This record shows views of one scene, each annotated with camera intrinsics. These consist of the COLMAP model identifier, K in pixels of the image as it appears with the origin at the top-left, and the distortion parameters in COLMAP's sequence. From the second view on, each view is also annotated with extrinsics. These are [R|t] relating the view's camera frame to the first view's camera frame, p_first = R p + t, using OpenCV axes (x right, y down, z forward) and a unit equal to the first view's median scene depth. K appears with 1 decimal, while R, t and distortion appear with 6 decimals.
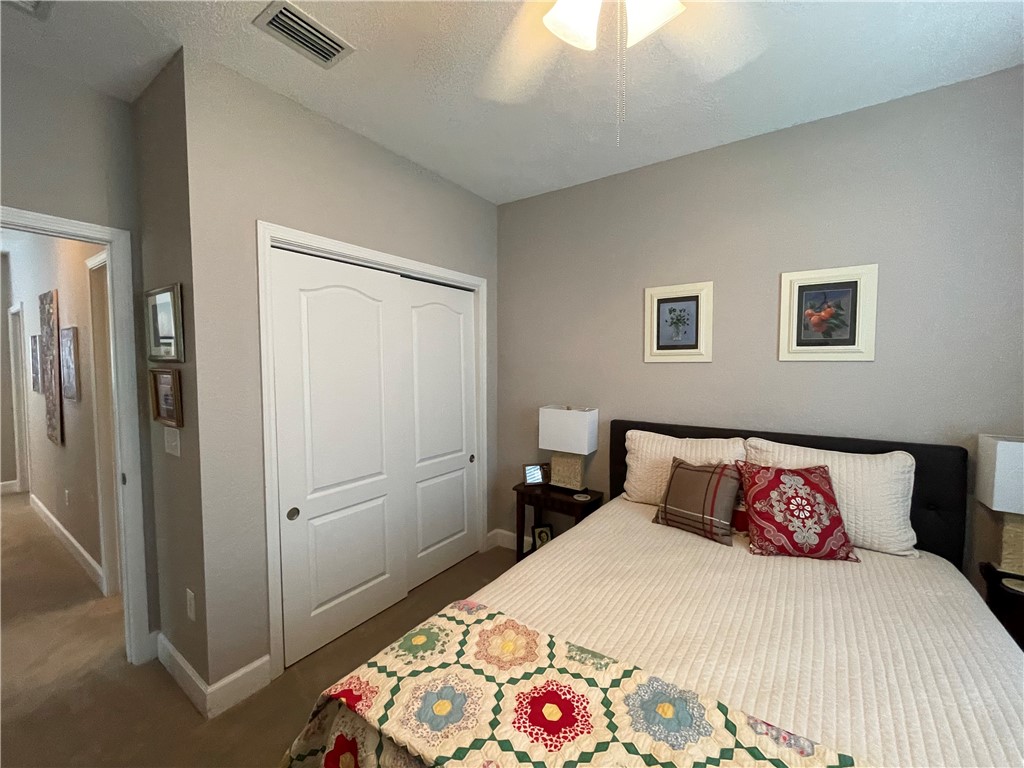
lens RADIAL K [[417.2, 0, 511.5], [0, 417.2, 380.0], [0, 0, 1]] dist [-0.000230, 0.000163]
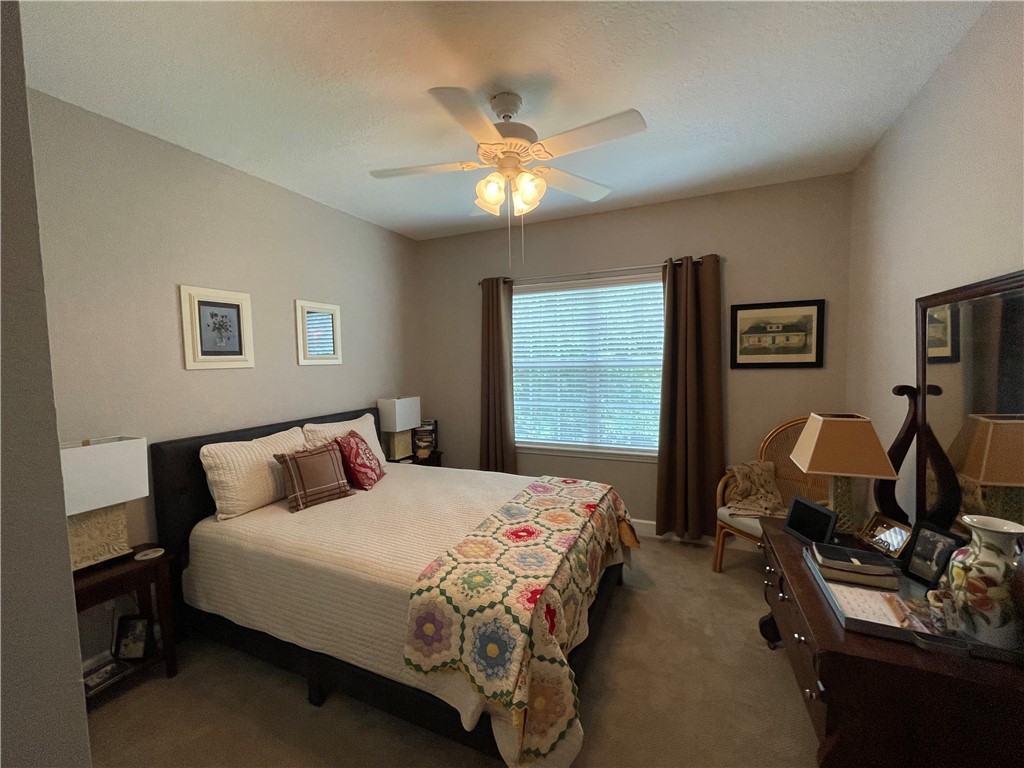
lens RADIAL K [[417.2, 0, 512.4], [0, 417.2, 382.0], [0, 0, 1]] dist [-0.000230, 0.000163]
pose [[-0.183545, -0.049151, 0.981782, -0.792047], [0.066089, 0.995872, 0.062211, -0.030491], [-0.980787, 0.076304, -0.179539, 0.579423]]
